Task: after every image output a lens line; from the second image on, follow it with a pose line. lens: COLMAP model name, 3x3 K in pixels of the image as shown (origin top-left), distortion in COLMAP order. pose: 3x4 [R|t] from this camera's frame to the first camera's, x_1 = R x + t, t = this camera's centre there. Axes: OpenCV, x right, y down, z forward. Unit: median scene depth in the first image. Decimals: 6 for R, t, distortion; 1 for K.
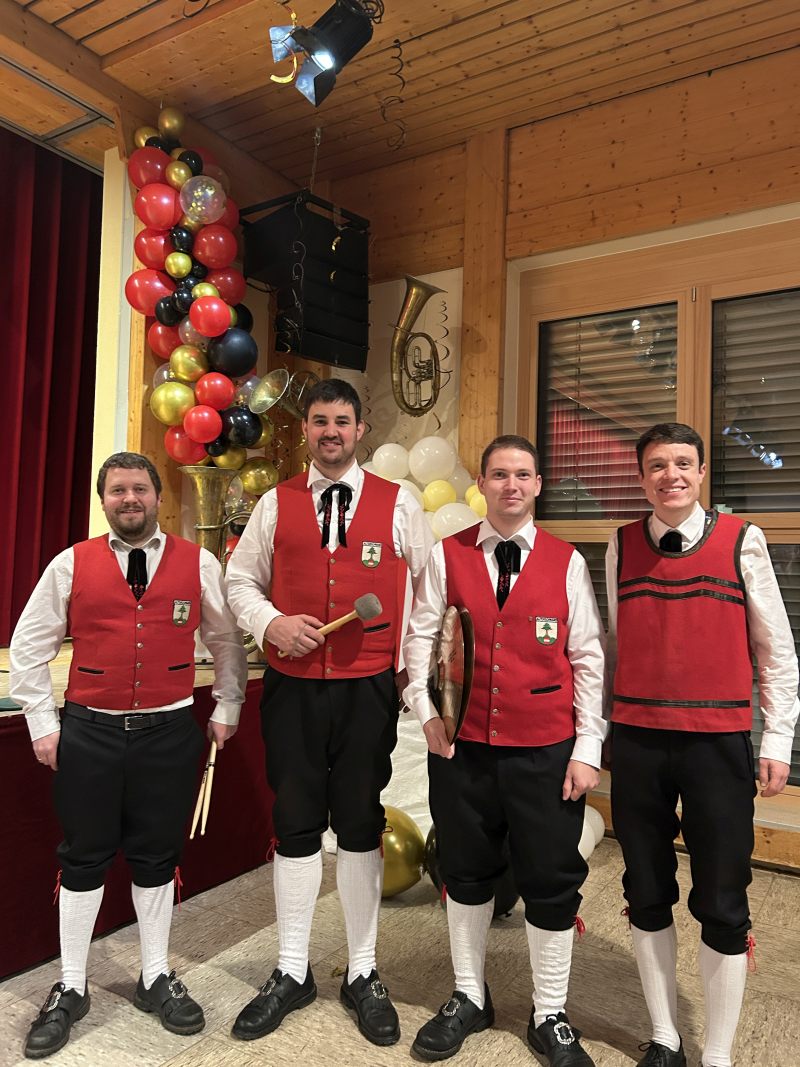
lens RADIAL K [[793.1, 0, 400.0], [0, 793.1, 533.5], [0, 0, 1]] dist [0.098039, -0.158315]
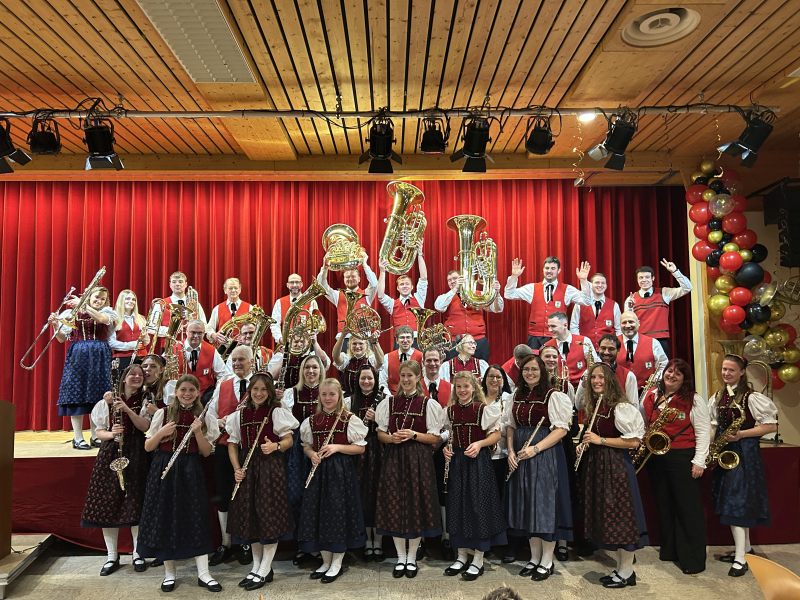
lens RADIAL K [[599.9, 0, 409.5], [0, 599.9, 310.0], [0, 0, 1]] dist [0.059167, -0.059841]
pose [[0.549252, -0.092555, -0.830515, 0.521190], [0.064812, 0.995572, -0.068087, -0.094211], [0.833139, -0.016431, 0.552819, -0.454878]]
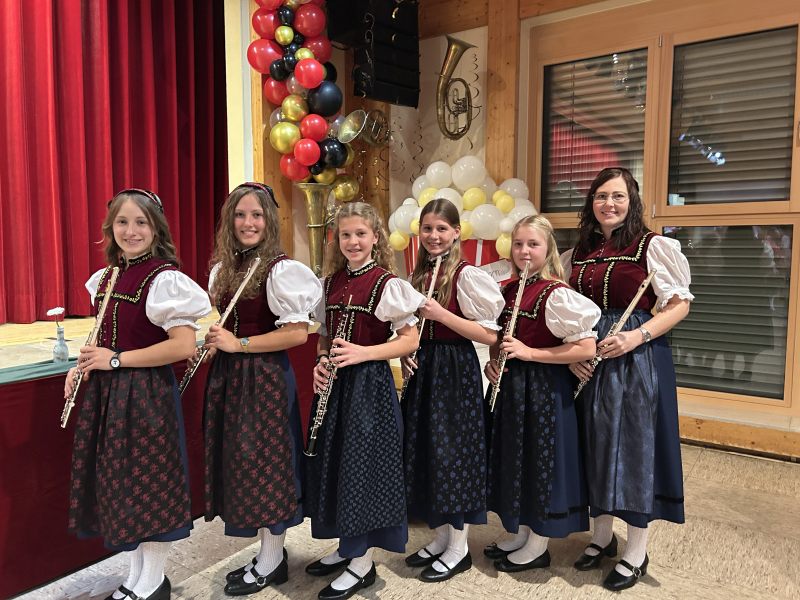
lens RADIAL K [[599.9, 0, 405.0], [0, 599.9, 298.8], [0, 0, 1]] dist [0.051439, -0.042702]
pose [[0.999000, -0.020367, -0.039797, -0.032874], [0.025391, 0.991173, 0.130123, -0.012008], [0.036795, -0.131003, 0.990699, -0.089215]]
